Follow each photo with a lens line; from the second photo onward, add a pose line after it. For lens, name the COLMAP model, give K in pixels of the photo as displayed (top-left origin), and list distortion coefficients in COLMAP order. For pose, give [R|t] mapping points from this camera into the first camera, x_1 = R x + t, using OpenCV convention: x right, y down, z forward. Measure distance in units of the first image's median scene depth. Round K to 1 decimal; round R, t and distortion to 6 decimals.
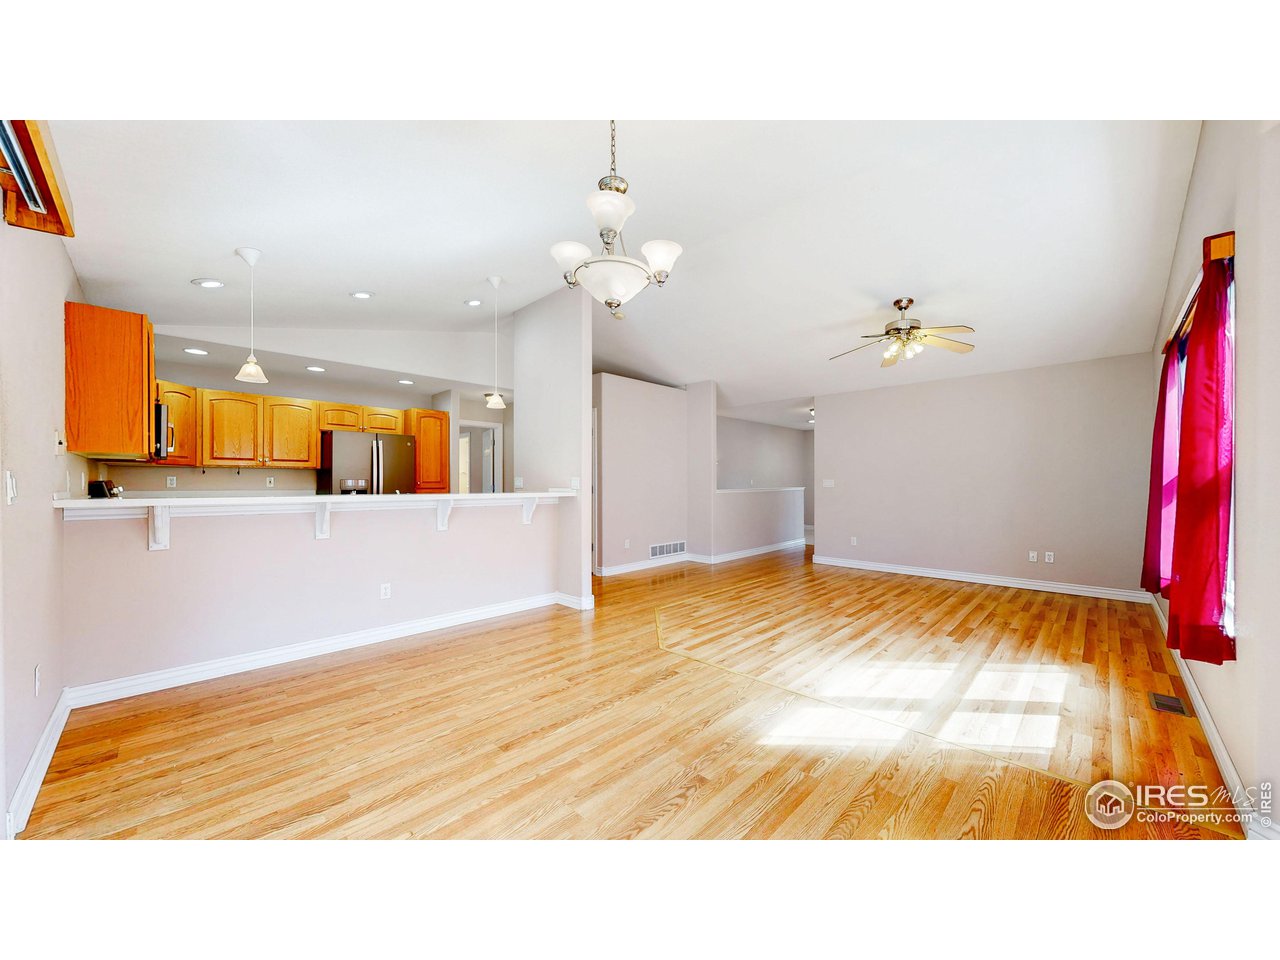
lens RADIAL K [[469.8, 0, 641.7], [0, 469.8, 482.1], [0, 0, 1]] dist [-0.001721, -0.000268]
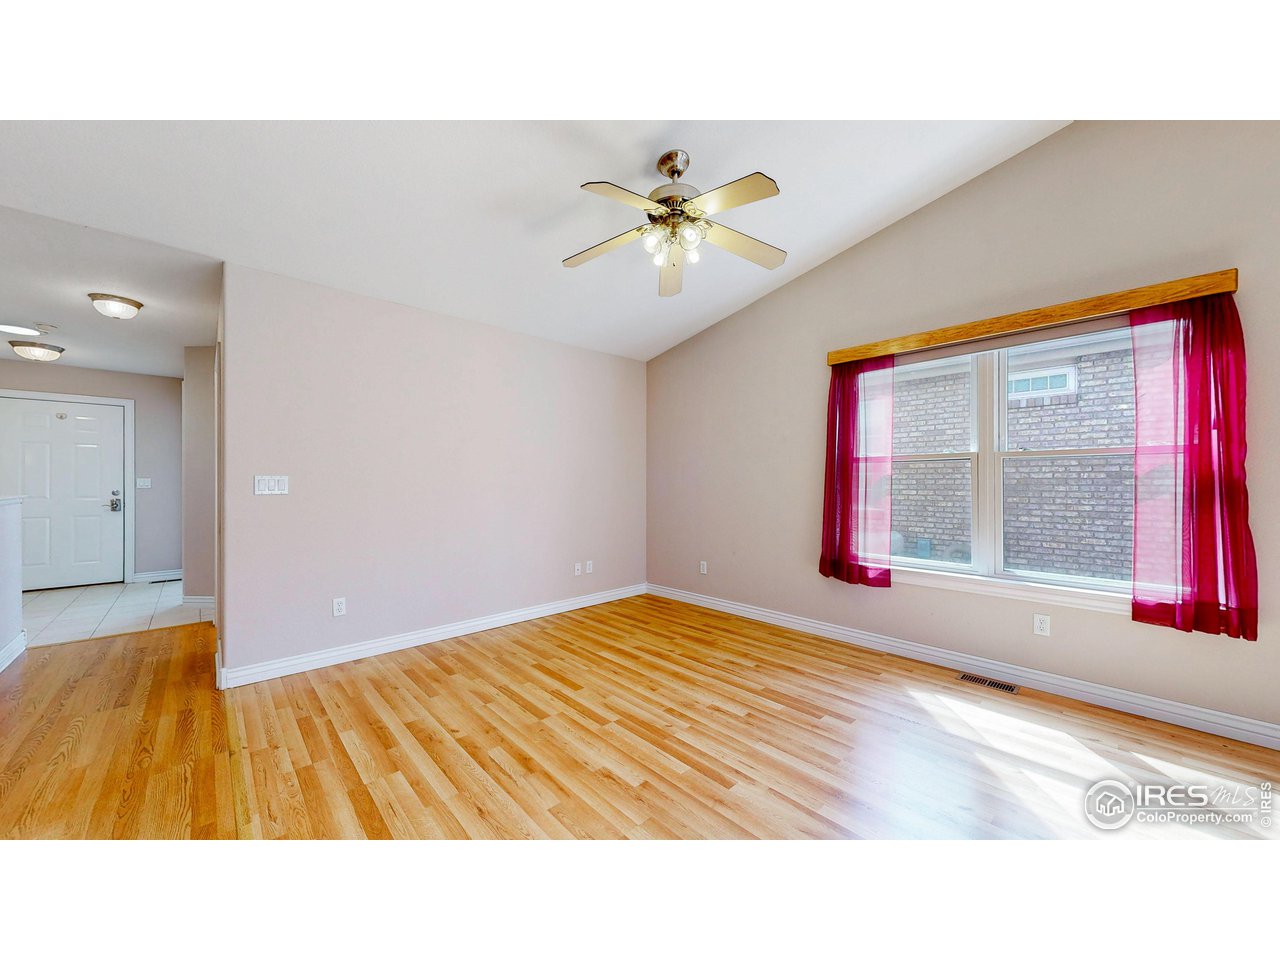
lens RADIAL K [[469.8, 0, 641.7], [0, 469.8, 482.1], [0, 0, 1]] dist [-0.001721, -0.000268]
pose [[0.050721, 0.001012, 0.998712, -0.009228], [0.000546, 0.999999, -0.001041, 0.002891], [-0.998713, 0.000598, 0.050721, 1.258958]]
